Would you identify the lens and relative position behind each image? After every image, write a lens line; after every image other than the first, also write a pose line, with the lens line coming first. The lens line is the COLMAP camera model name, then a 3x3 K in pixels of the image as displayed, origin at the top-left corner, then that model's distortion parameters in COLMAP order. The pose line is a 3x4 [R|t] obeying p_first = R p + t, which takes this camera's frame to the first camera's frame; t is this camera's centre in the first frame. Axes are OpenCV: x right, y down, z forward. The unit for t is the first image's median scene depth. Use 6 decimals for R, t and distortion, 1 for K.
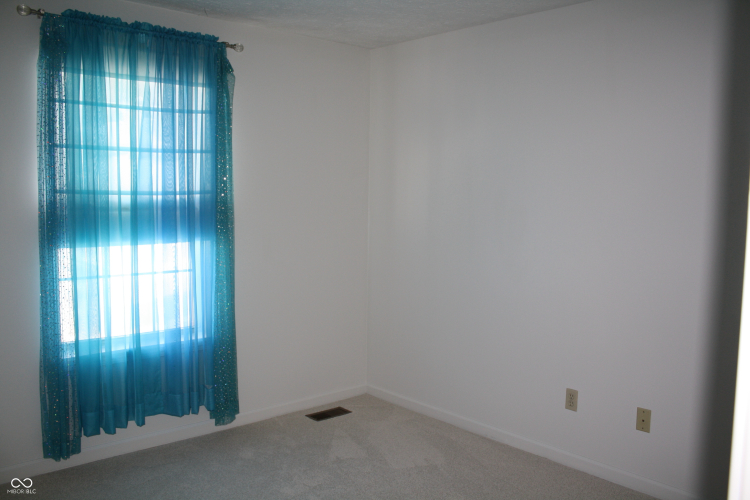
lens RADIAL K [[641.4, 0, 370.7], [0, 641.4, 246.7], [0, 0, 1]] dist [-0.148210, 0.132155]
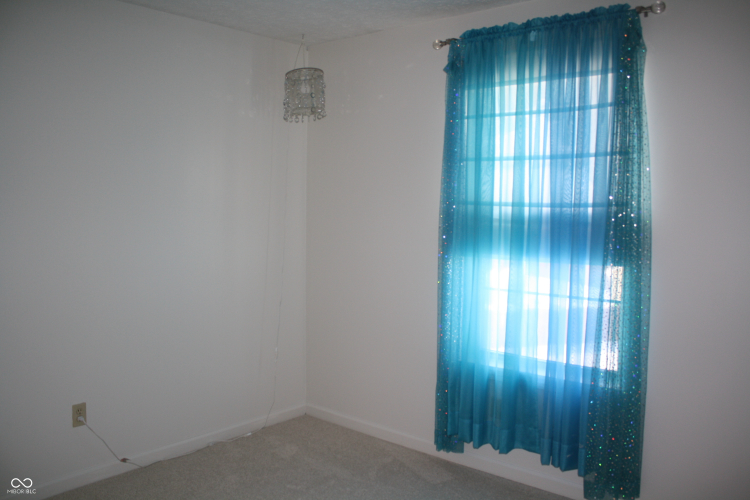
lens RADIAL K [[641.4, 0, 370.7], [0, 641.4, 246.7], [0, 0, 1]] dist [-0.148210, 0.132155]
pose [[0.139434, 0.062228, -0.988274, 0.517939], [-0.086125, 0.995004, 0.050500, -0.051735], [0.986479, 0.078074, 0.144097, 0.642945]]
